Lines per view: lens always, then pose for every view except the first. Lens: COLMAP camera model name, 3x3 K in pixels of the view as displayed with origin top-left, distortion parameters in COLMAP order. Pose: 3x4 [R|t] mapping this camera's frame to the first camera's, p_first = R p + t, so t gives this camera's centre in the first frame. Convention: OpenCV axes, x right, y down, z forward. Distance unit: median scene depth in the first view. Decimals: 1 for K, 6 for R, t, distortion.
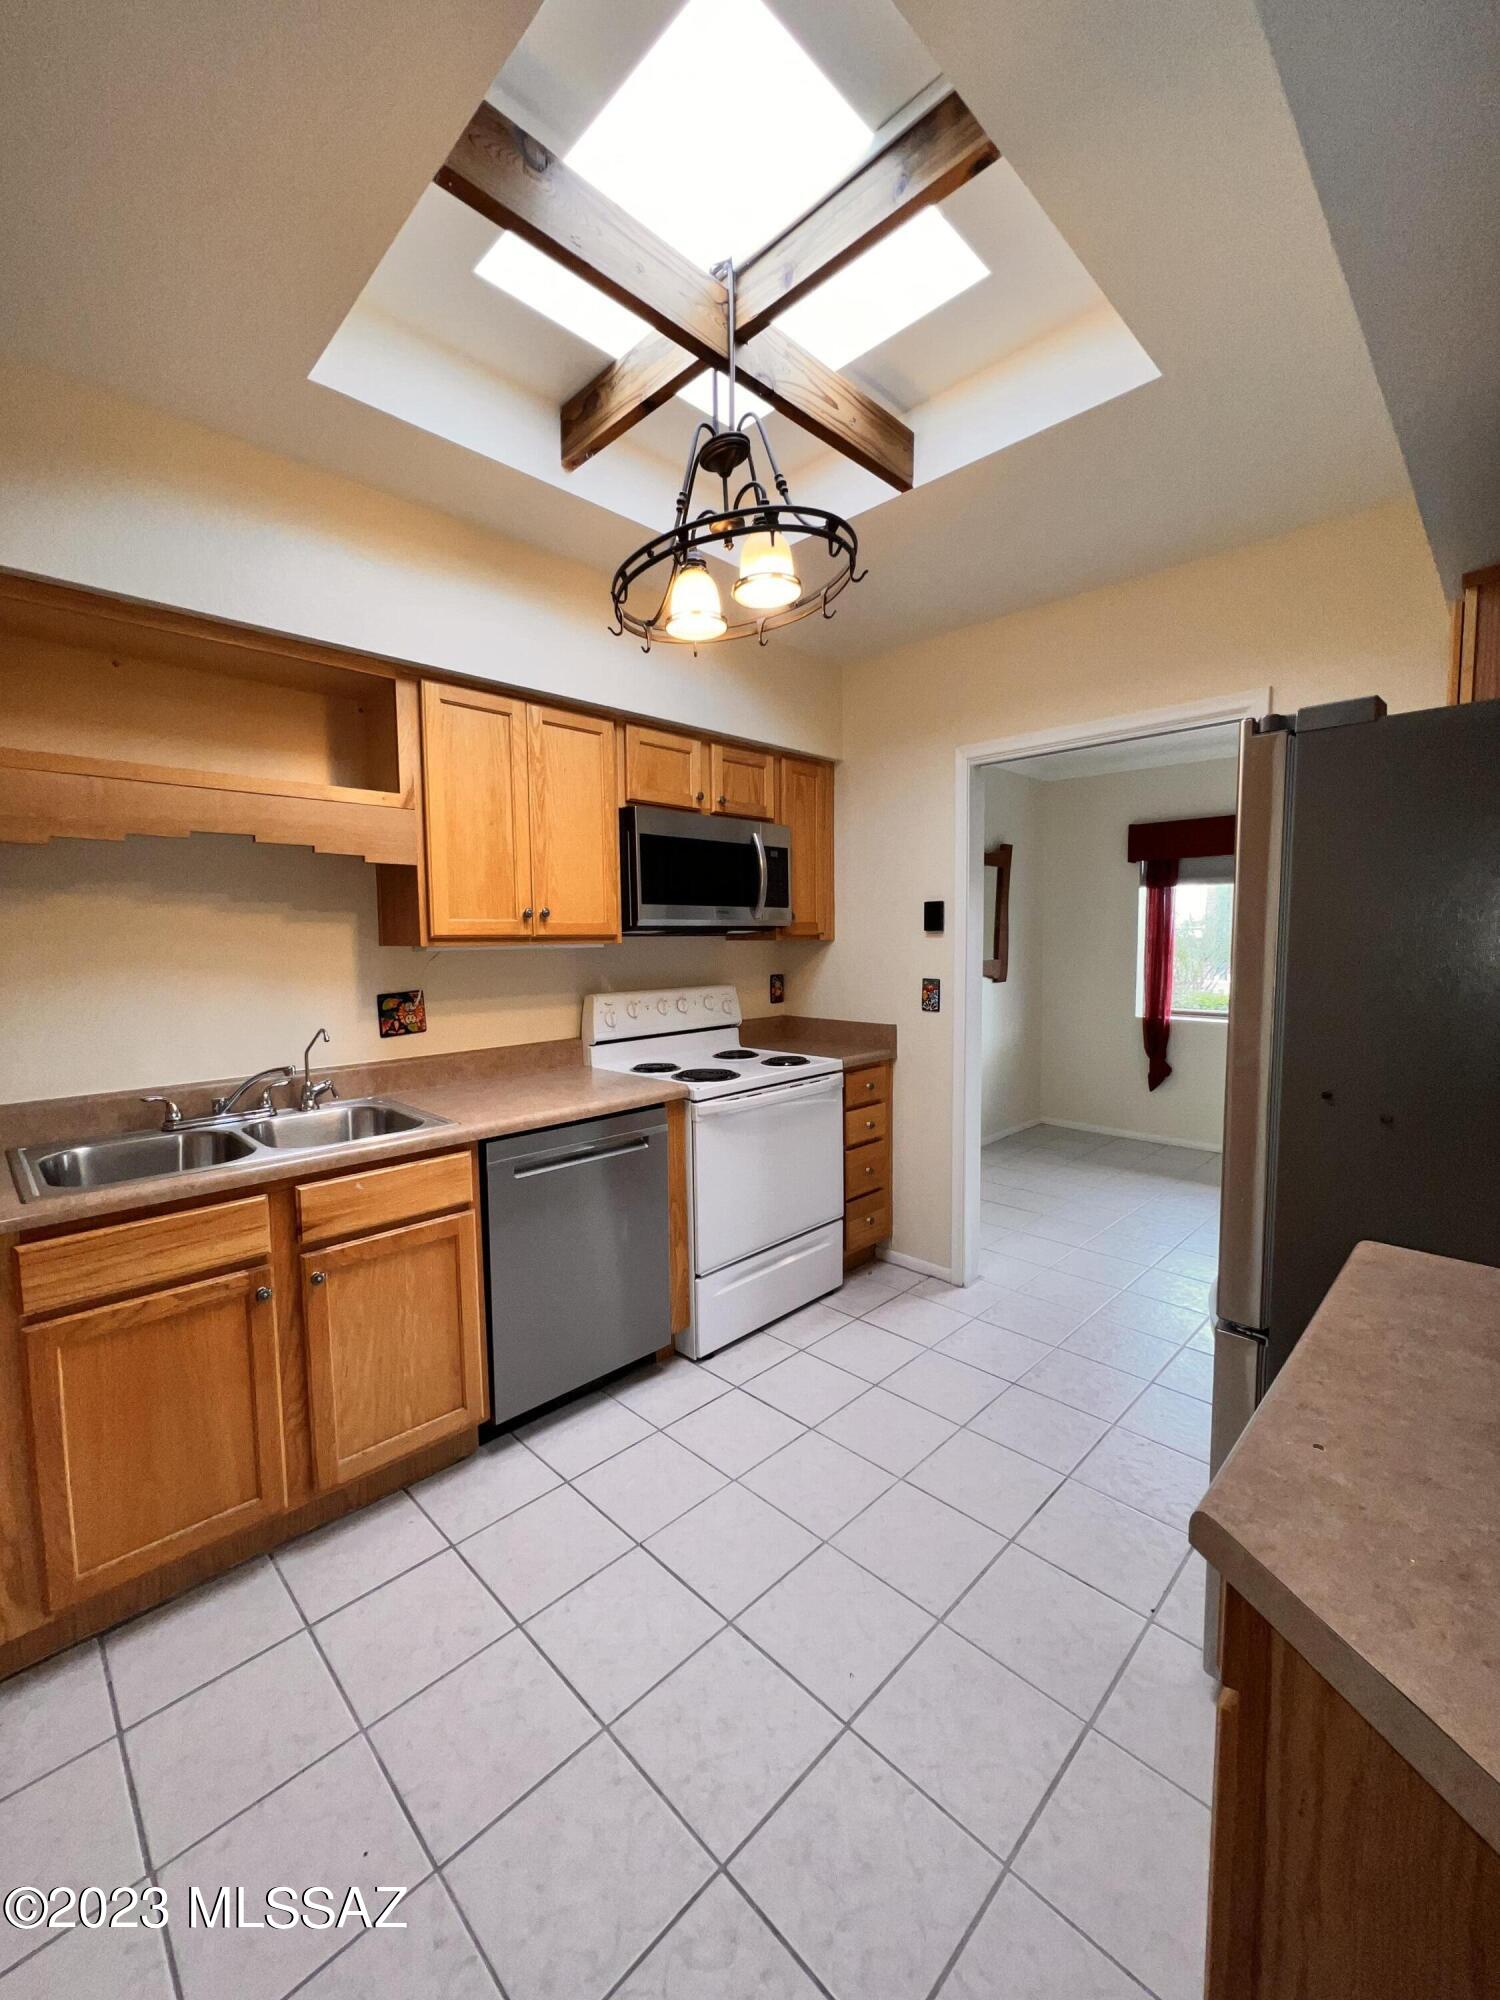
lens RADIAL K [[799.0, 0, 750.2], [0, 799.0, 998.7], [0, 0, 1]] dist [-0.001398, 0.000576]
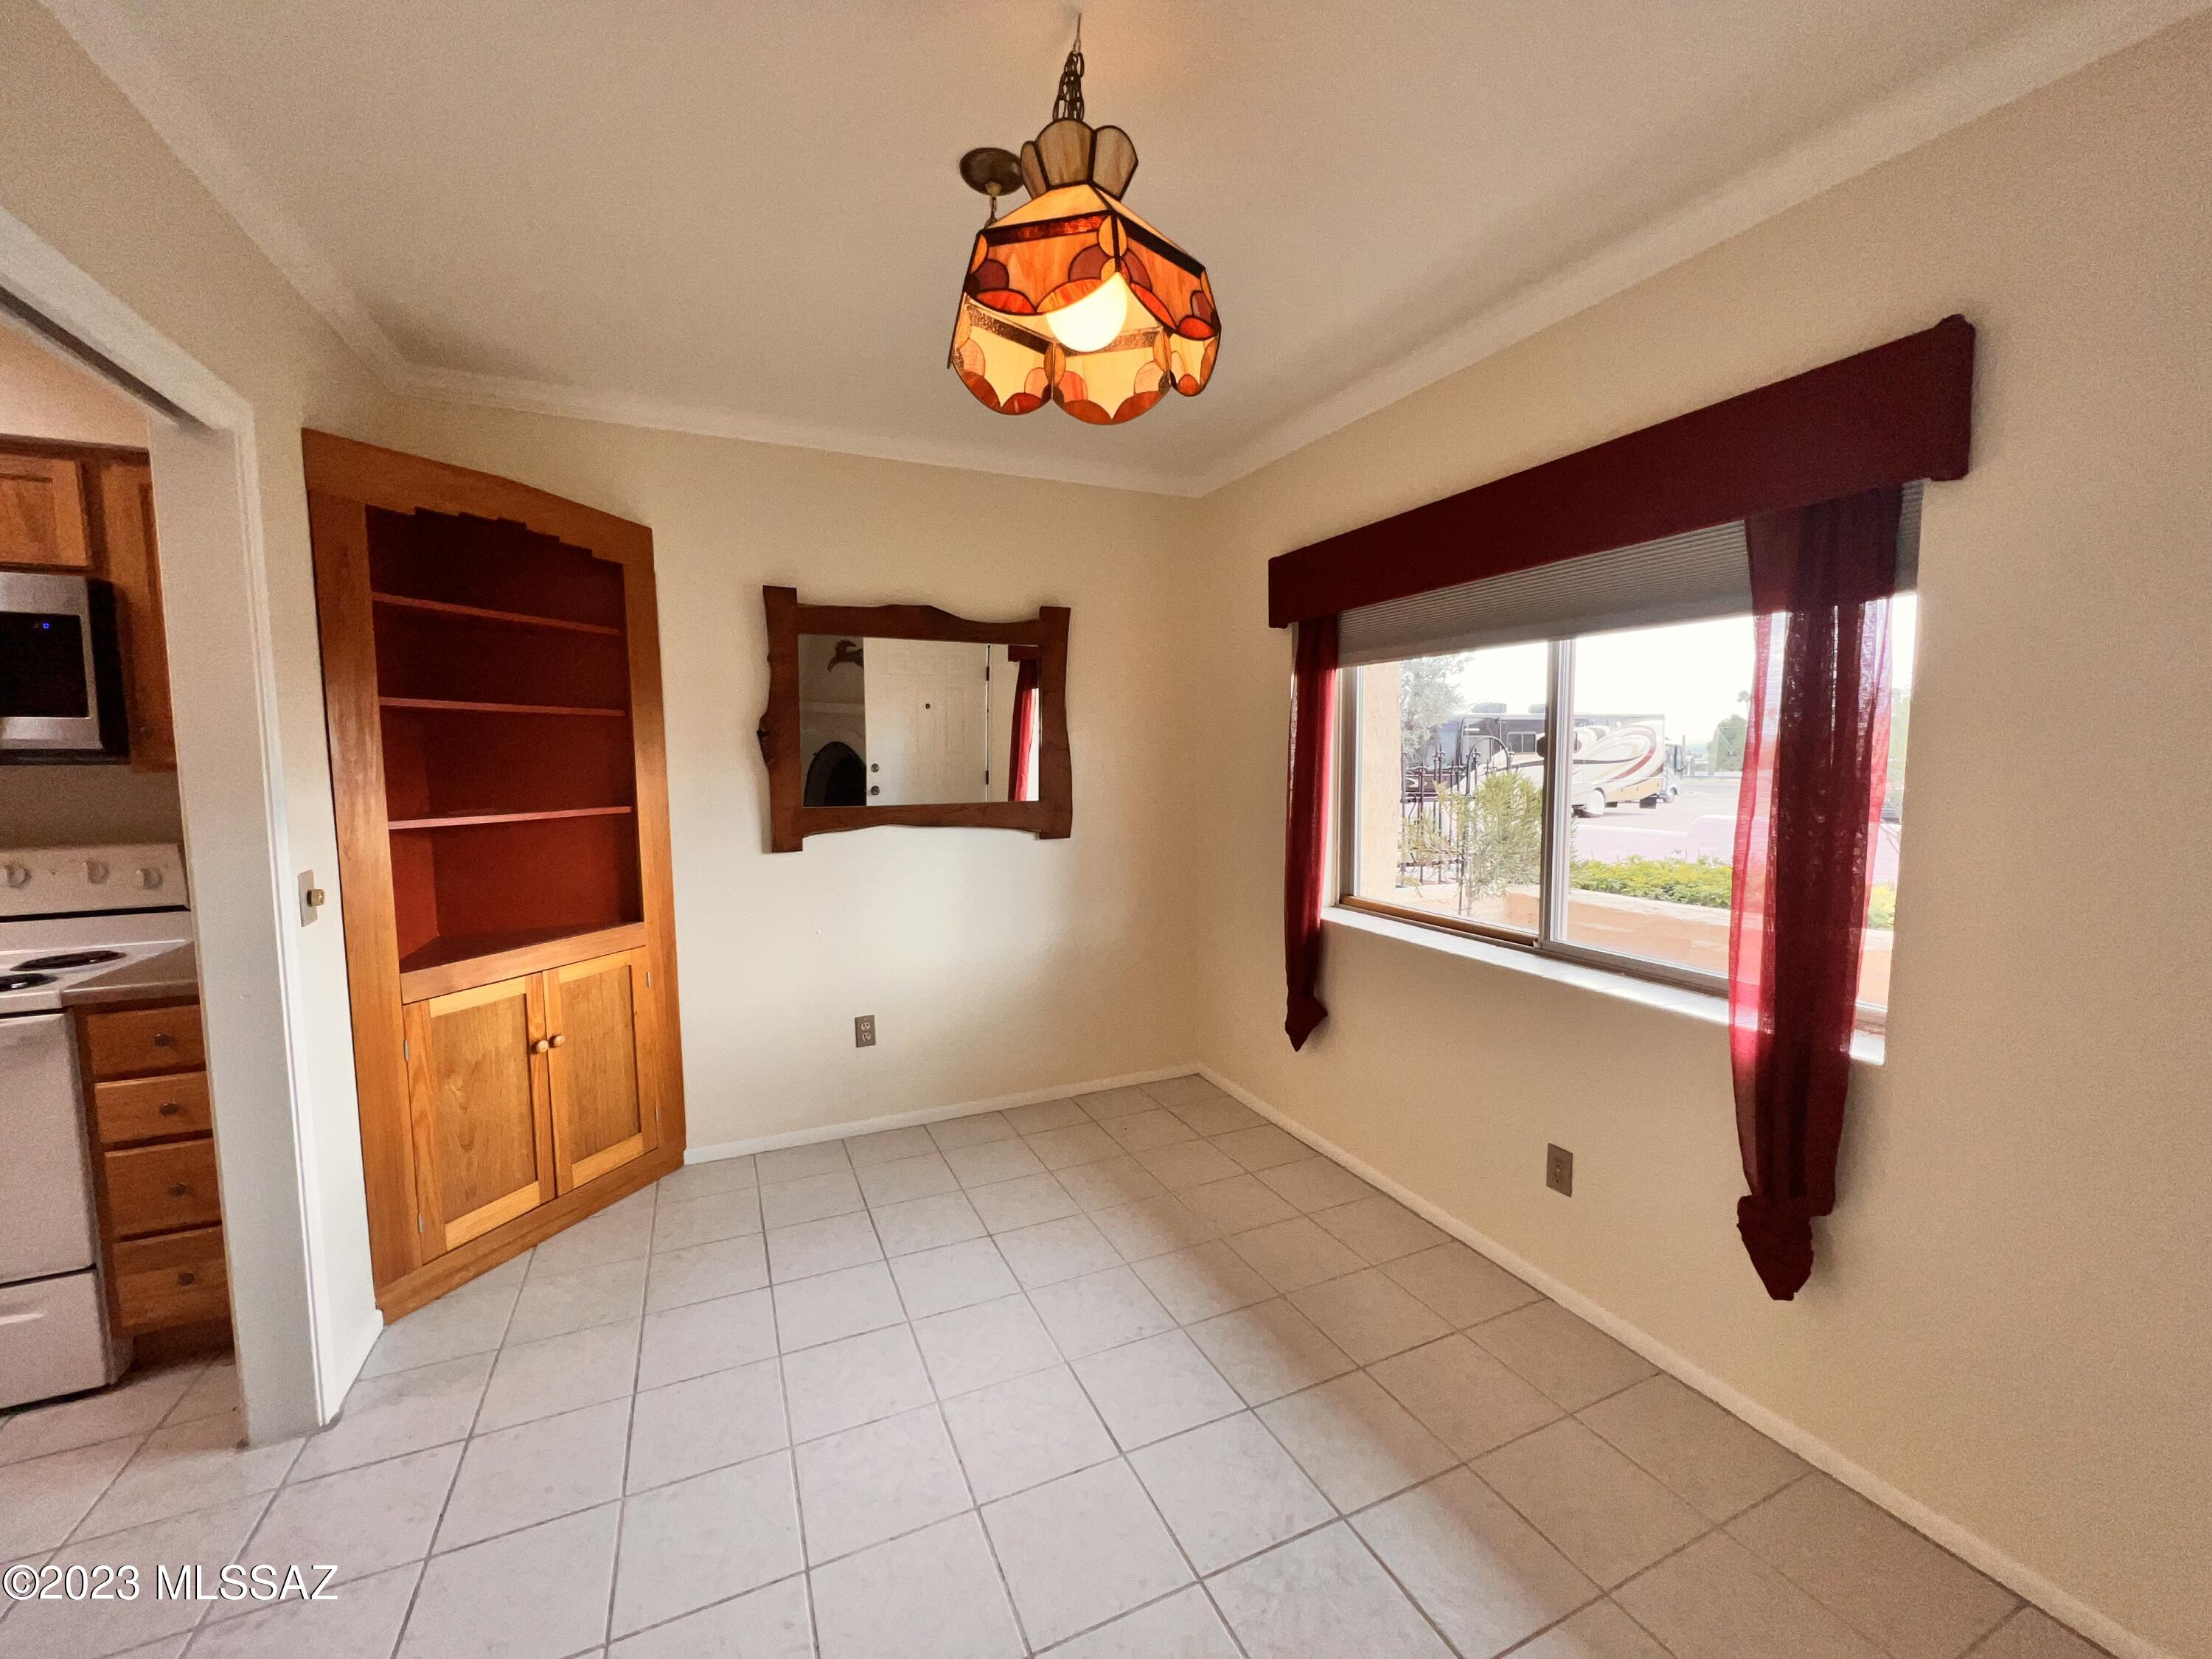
lens RADIAL K [[883.7, 0, 1103.7], [0, 883.7, 829.1], [0, 0, 1]] dist [-0.001398, 0.000576]
pose [[0.935963, 0.030738, -0.350754, 1.547257], [-0.028283, 0.999526, 0.012121, -0.097397], [0.350961, -0.001424, 0.936389, 1.046405]]
